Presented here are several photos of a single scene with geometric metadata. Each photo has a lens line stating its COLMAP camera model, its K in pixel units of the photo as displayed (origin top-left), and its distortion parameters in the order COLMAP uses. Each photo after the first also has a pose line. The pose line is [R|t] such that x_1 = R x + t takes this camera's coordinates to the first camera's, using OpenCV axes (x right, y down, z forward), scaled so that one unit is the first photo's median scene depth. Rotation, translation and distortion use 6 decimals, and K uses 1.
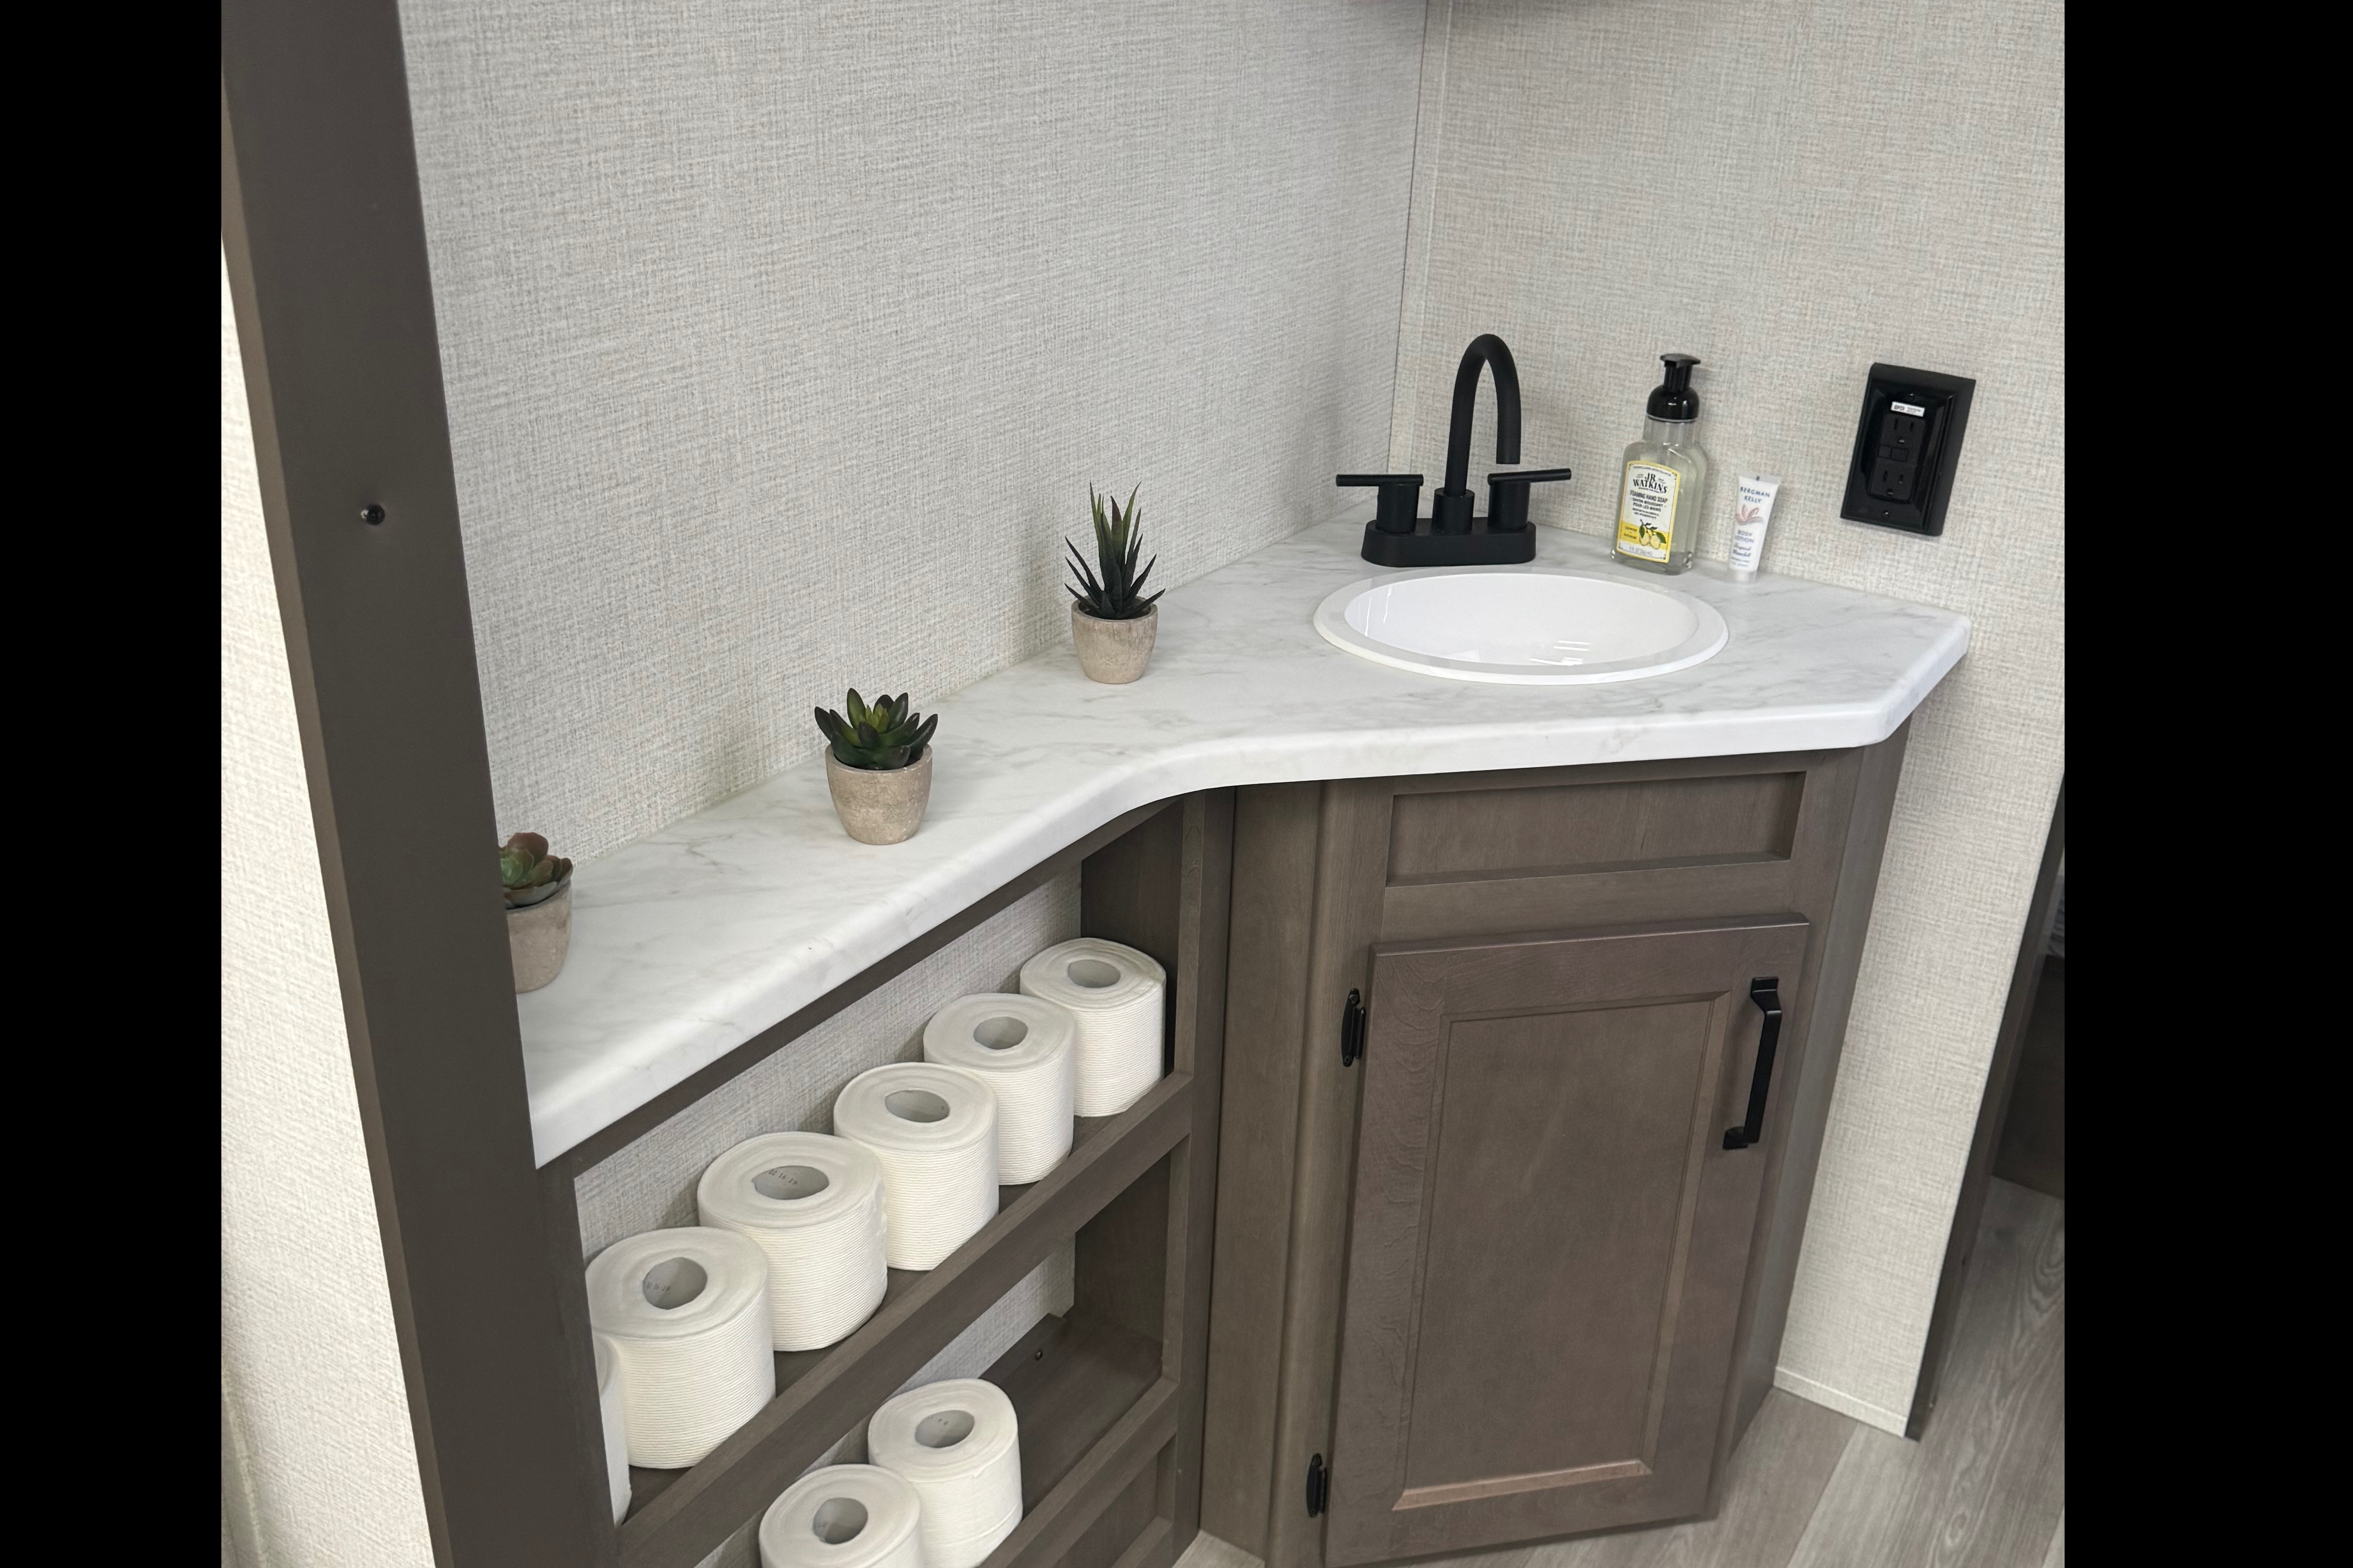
lens RADIAL K [[2081.3, 0, 1176.5], [0, 2081.3, 784.0], [0, 0, 1]] dist [0.102847, -0.002746]
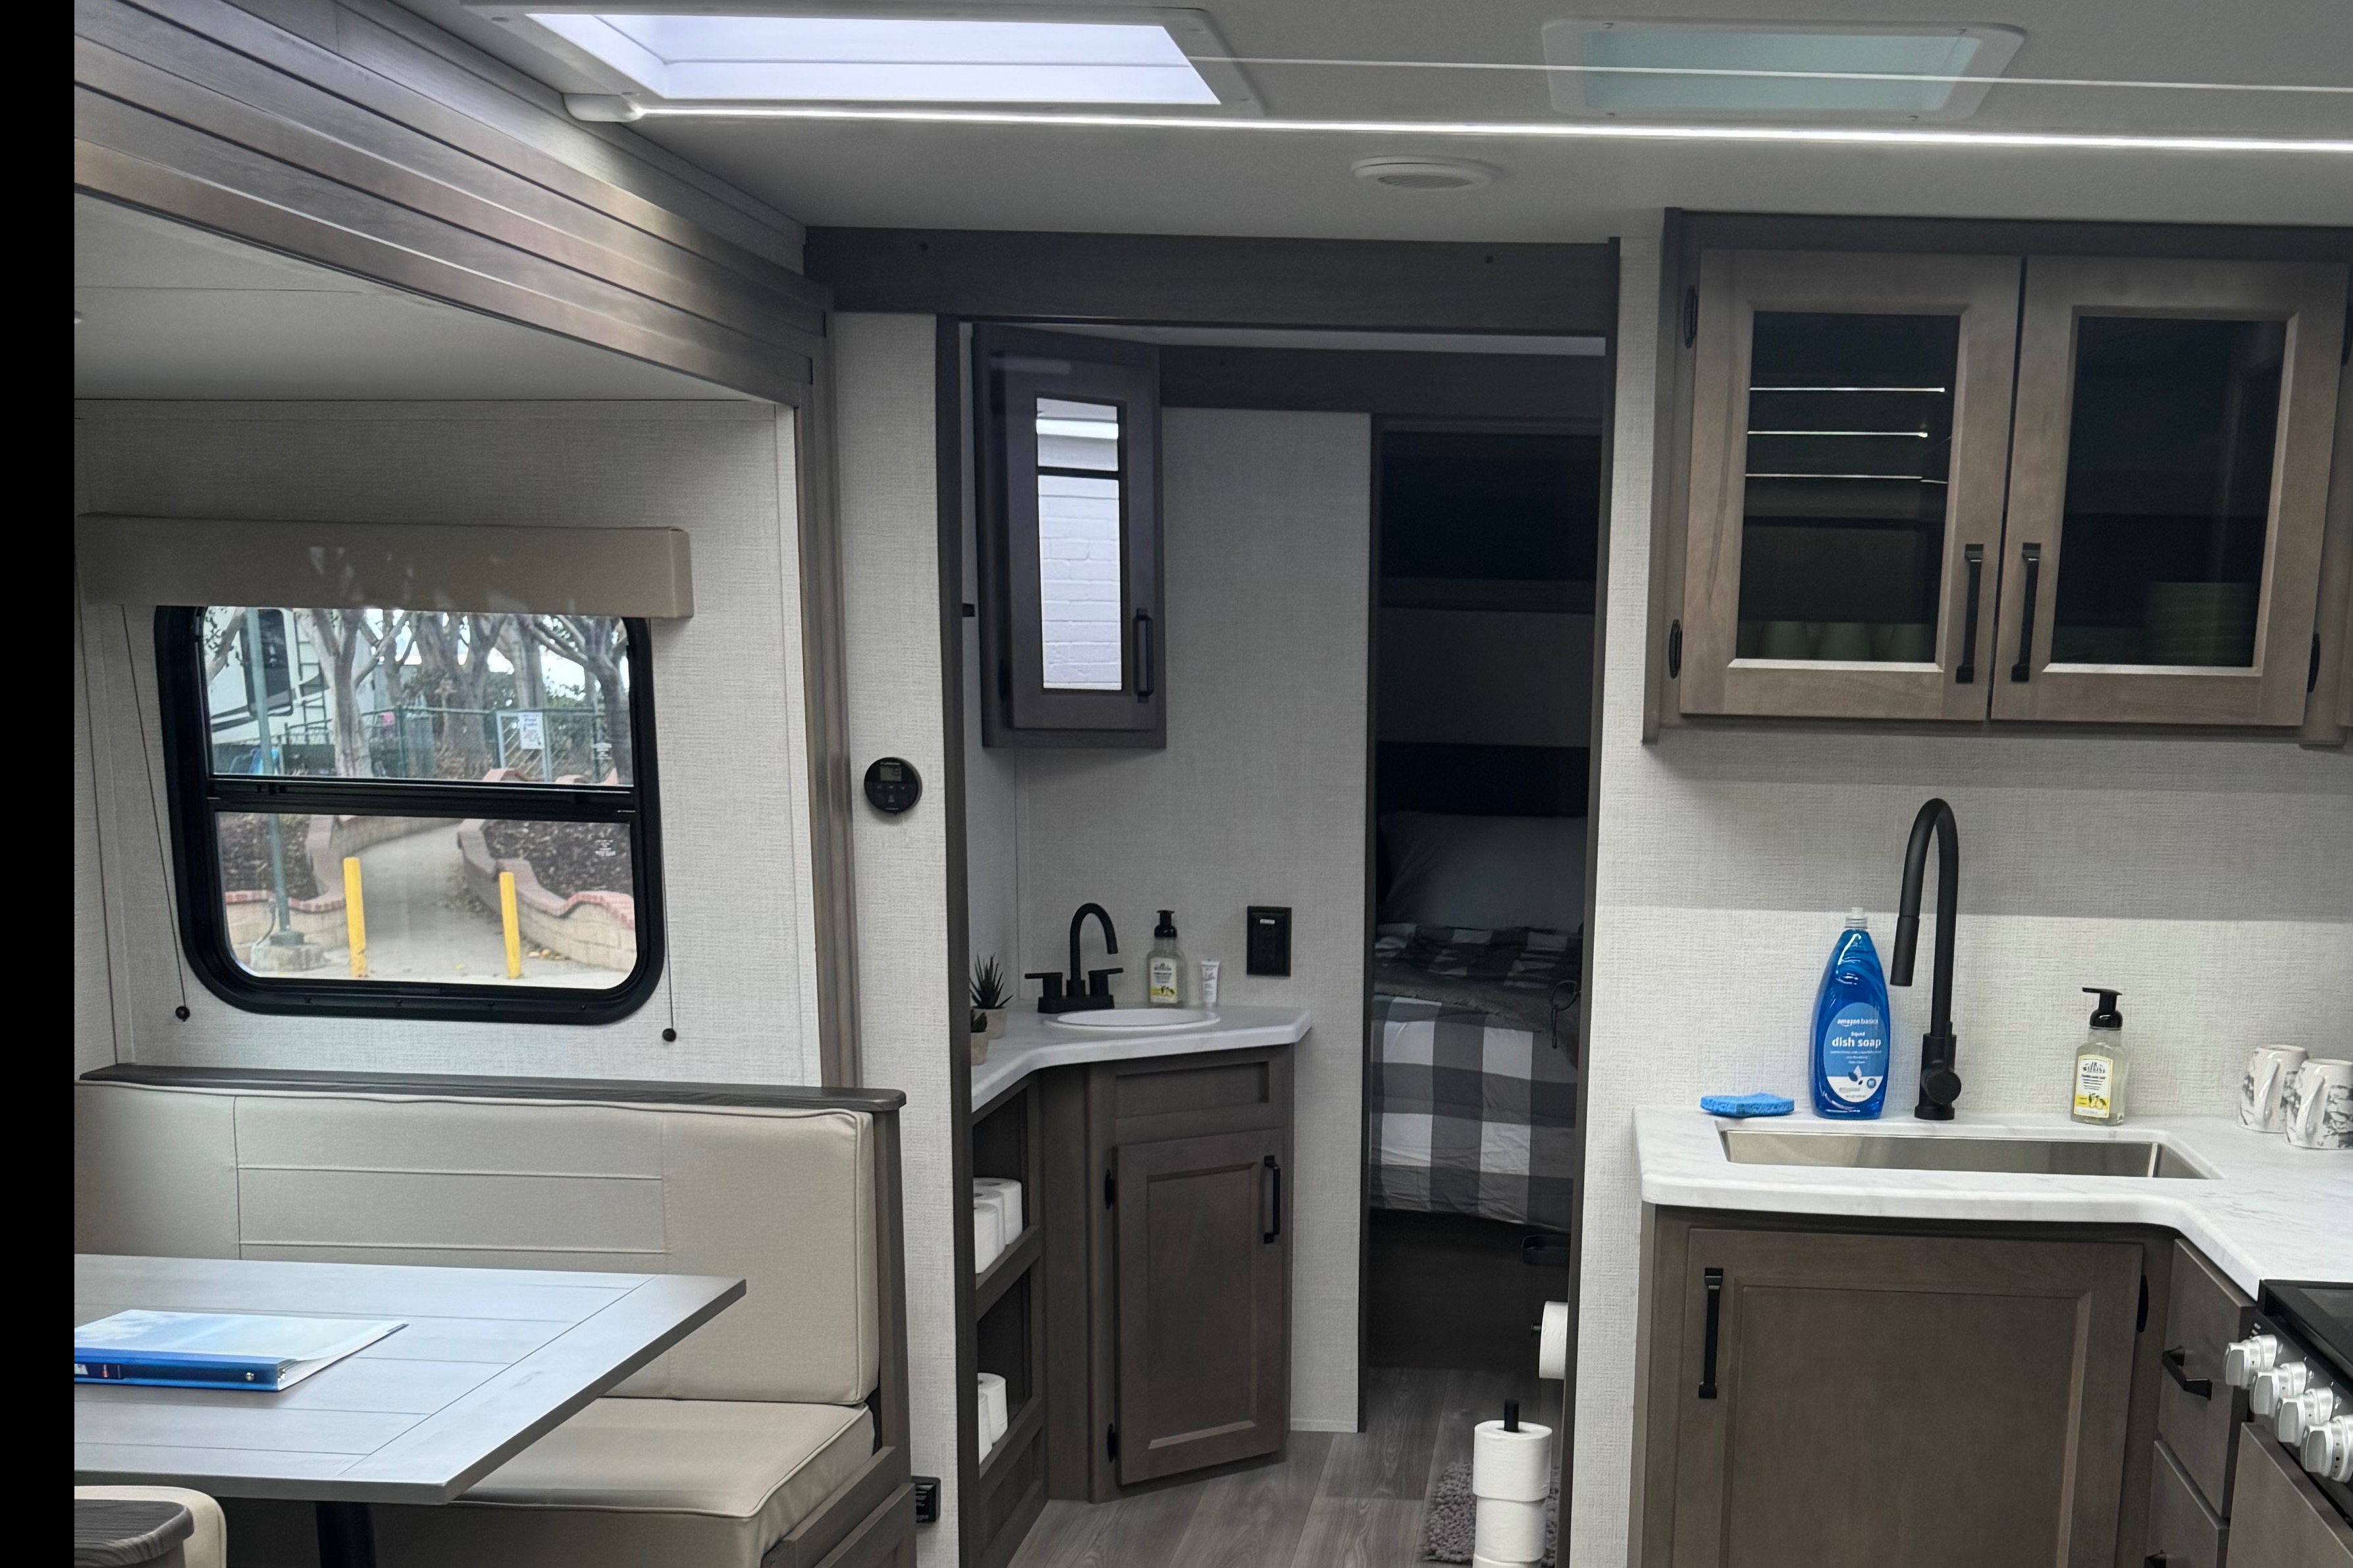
lens RADIAL K [[2081.4, 0, 1176.5], [0, 2081.4, 784.0], [0, 0, 1]] dist [0.102847, -0.002746]
pose [[0.927503, -0.052541, 0.370106, -0.543782], [0.182238, 0.928005, -0.324955, 0.380436], [-0.326387, 0.368844, 0.870302, -0.932983]]
